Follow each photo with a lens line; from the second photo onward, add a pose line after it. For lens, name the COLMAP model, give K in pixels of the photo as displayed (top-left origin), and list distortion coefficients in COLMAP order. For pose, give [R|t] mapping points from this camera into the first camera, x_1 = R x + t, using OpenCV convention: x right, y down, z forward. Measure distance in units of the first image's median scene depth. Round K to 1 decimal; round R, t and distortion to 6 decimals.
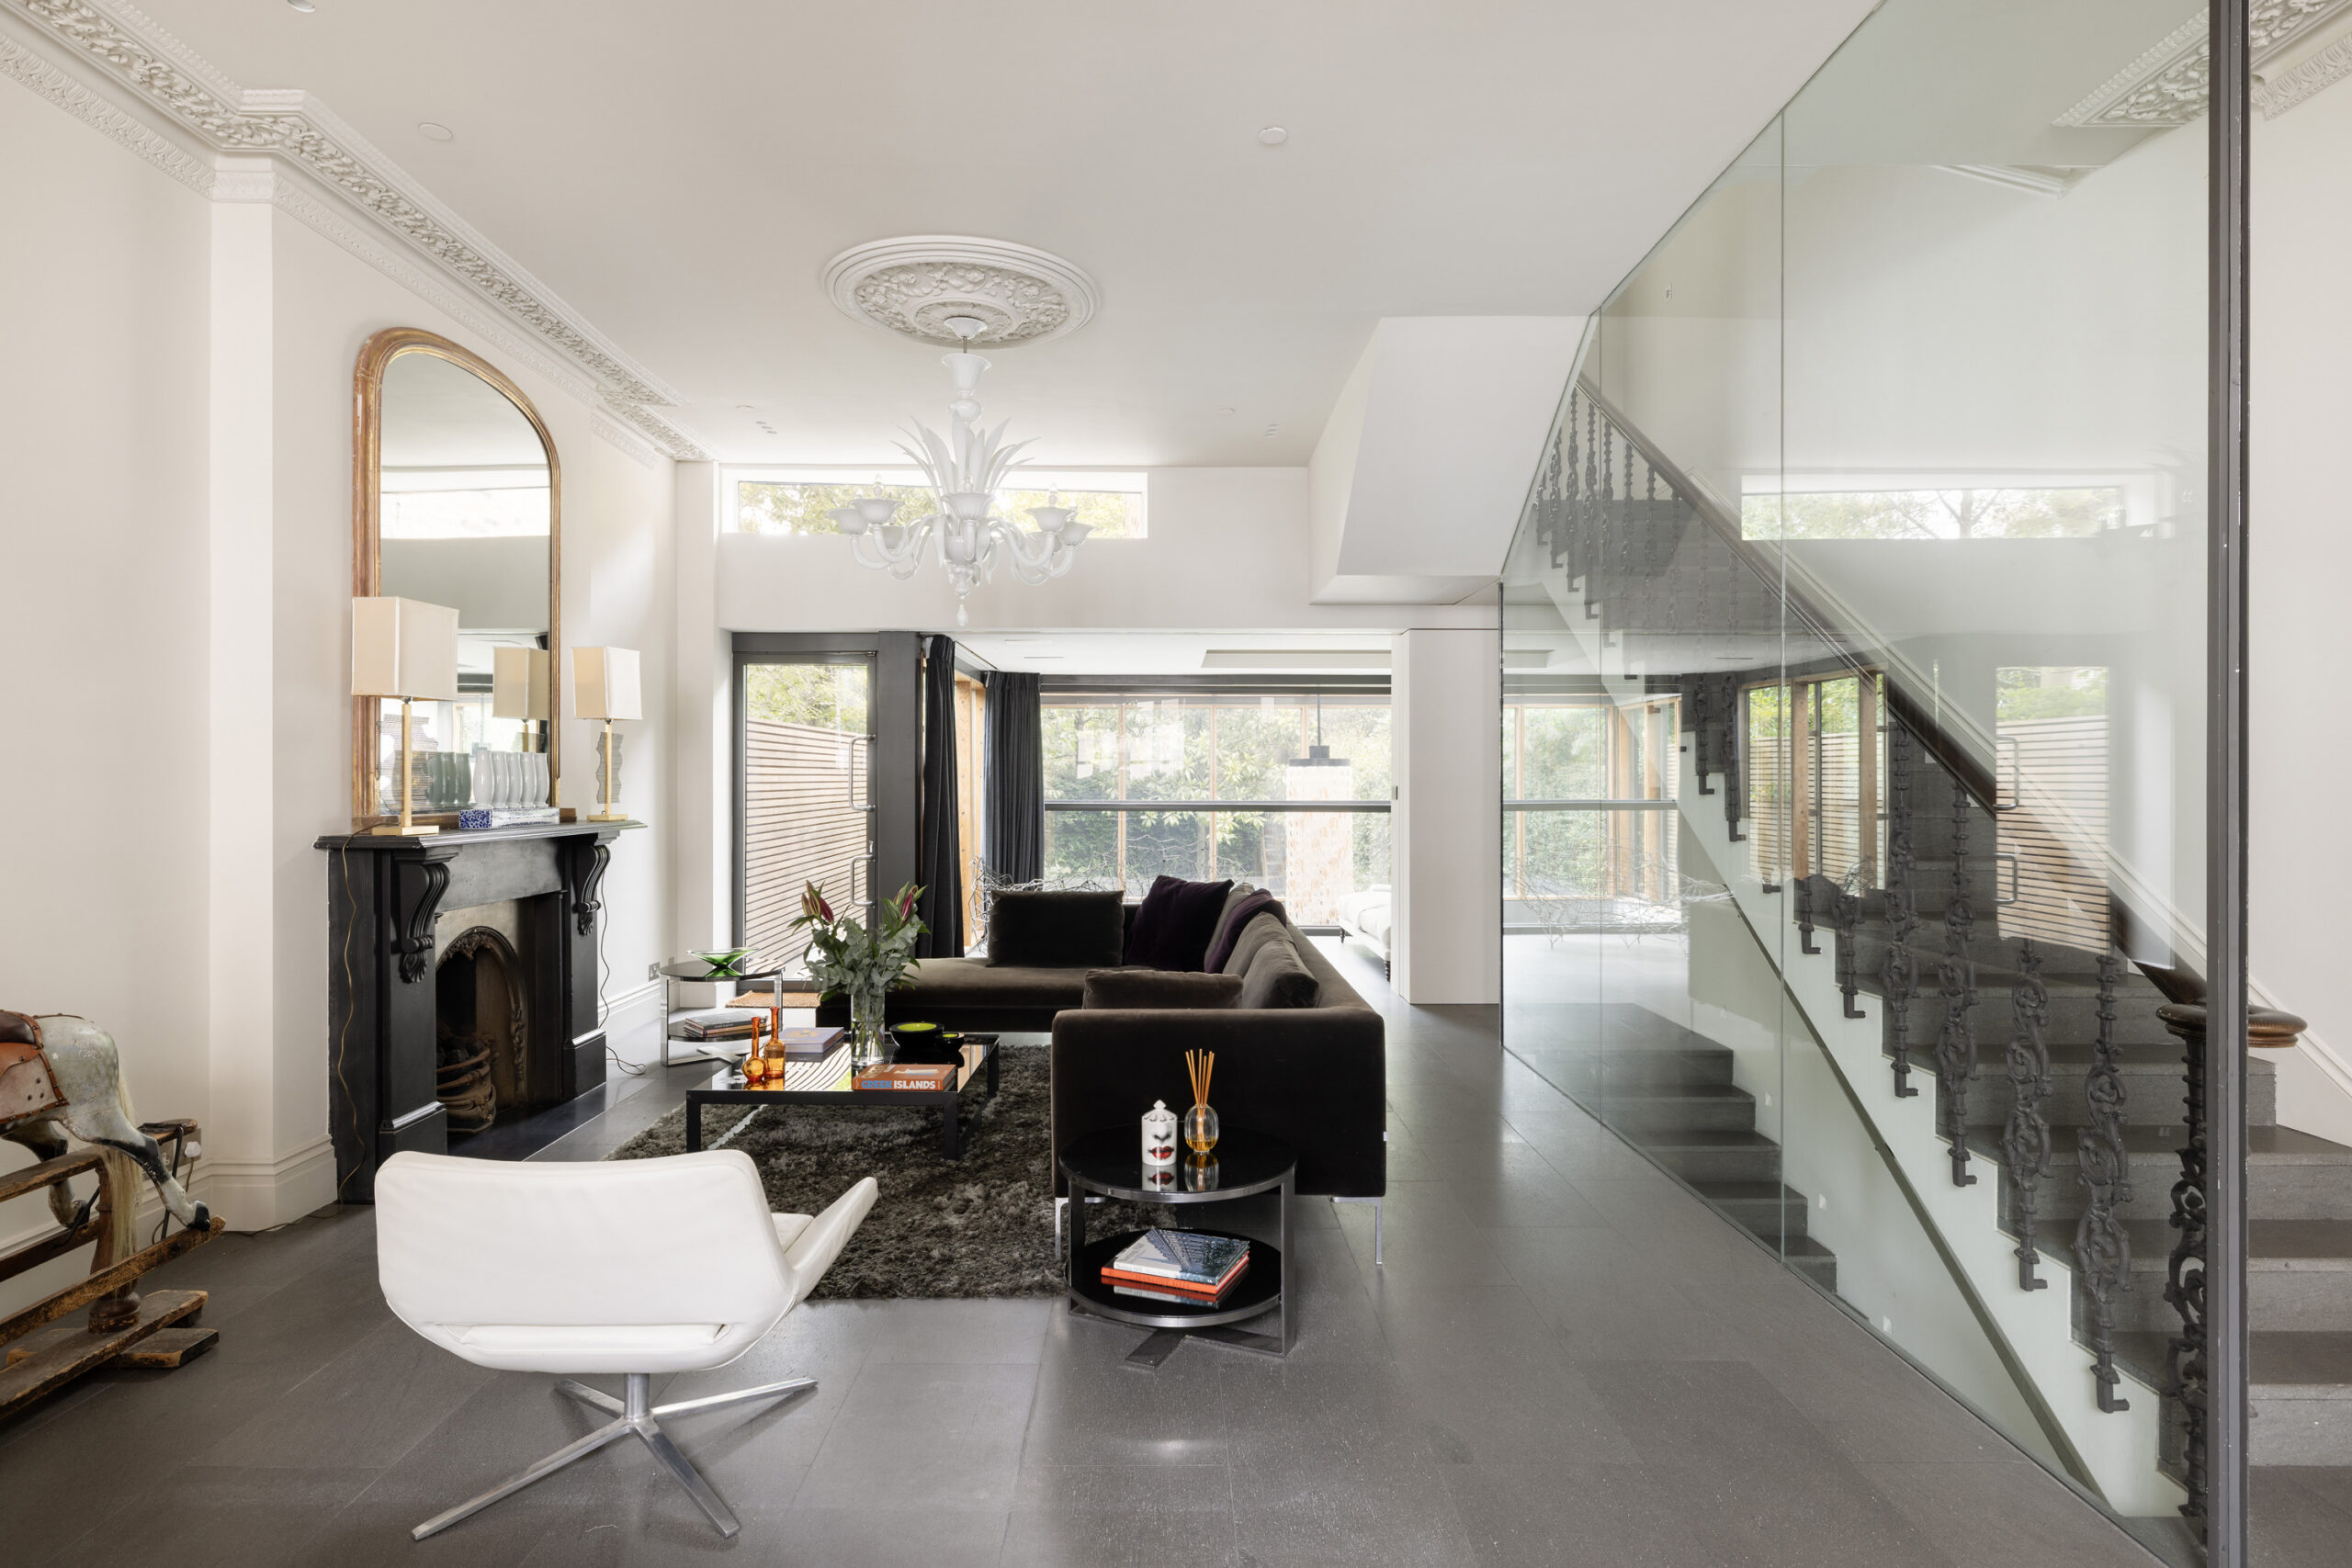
lens RADIAL K [[1247.0, 0, 1176.0], [0, 1247.0, 784.0], [0, 0, 1]] dist [0.000809, -0.000084]
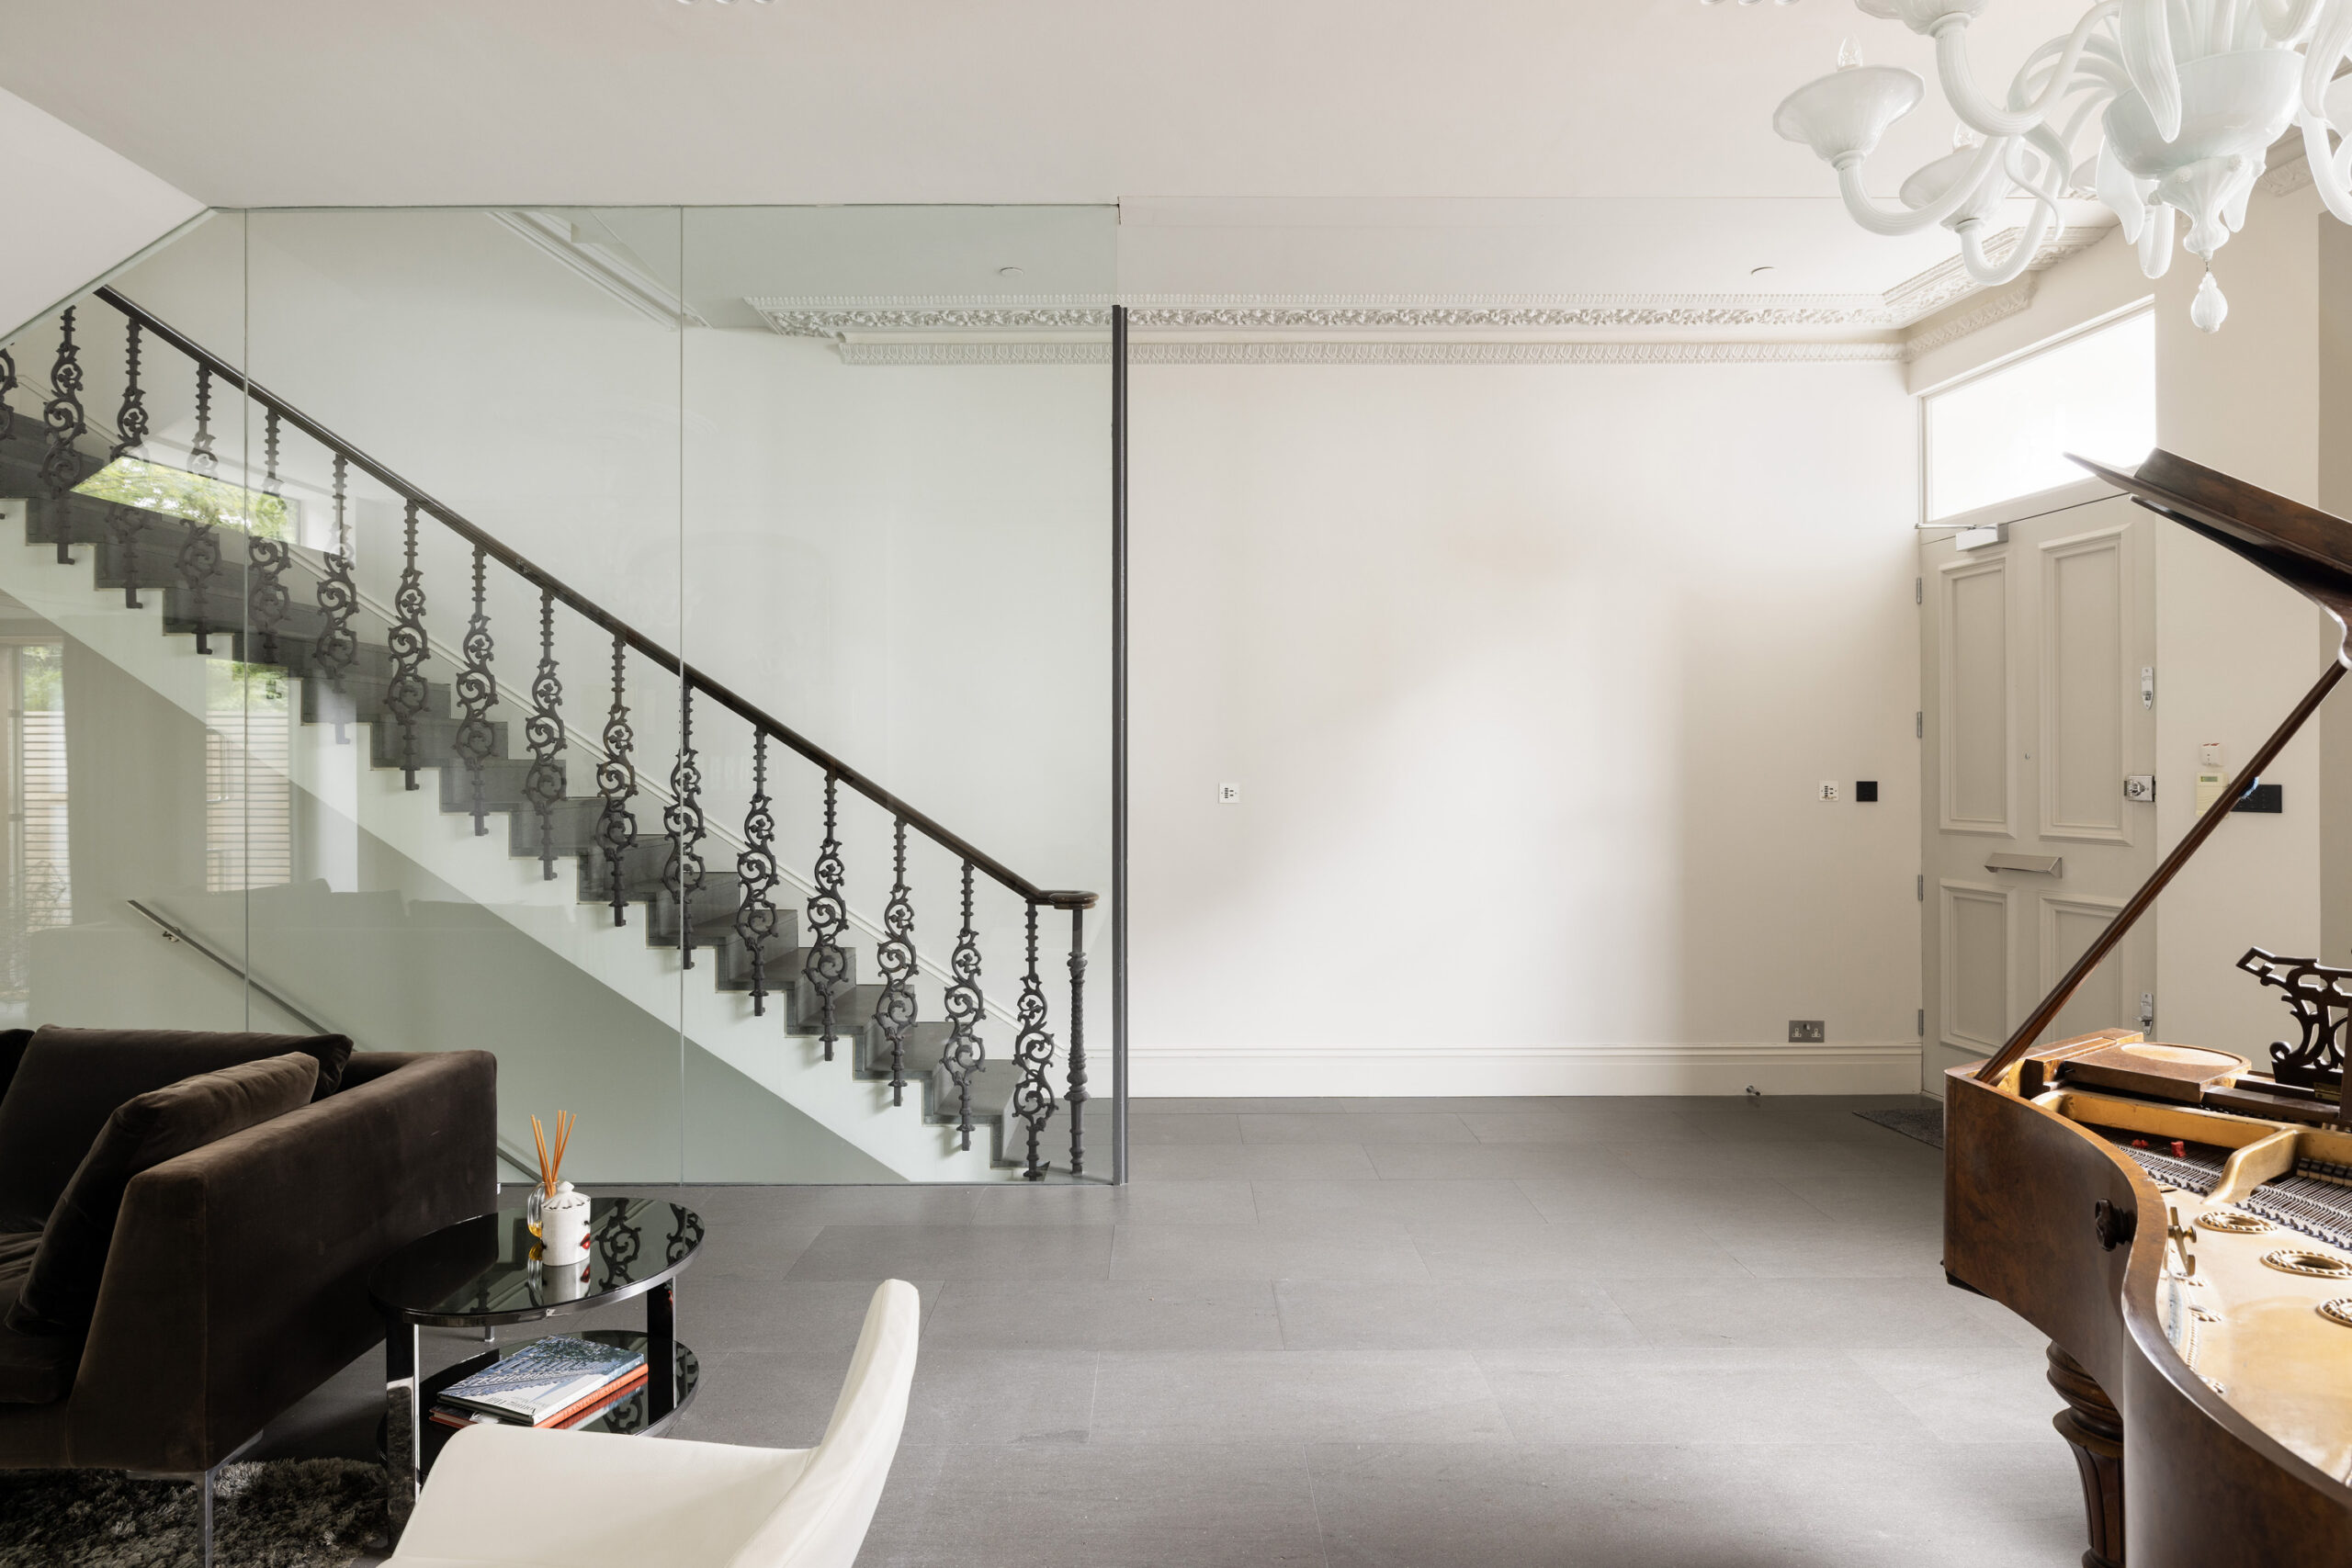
lens RADIAL K [[1247.0, 0, 1176.0], [0, 1247.0, 784.0], [0, 0, 1]] dist [0.000809, -0.000084]
pose [[0.010134, -0.012016, 0.999876, -0.934524], [0.005327, 0.999914, 0.011963, -0.008659], [-0.999934, 0.005205, 0.010198, 0.703894]]
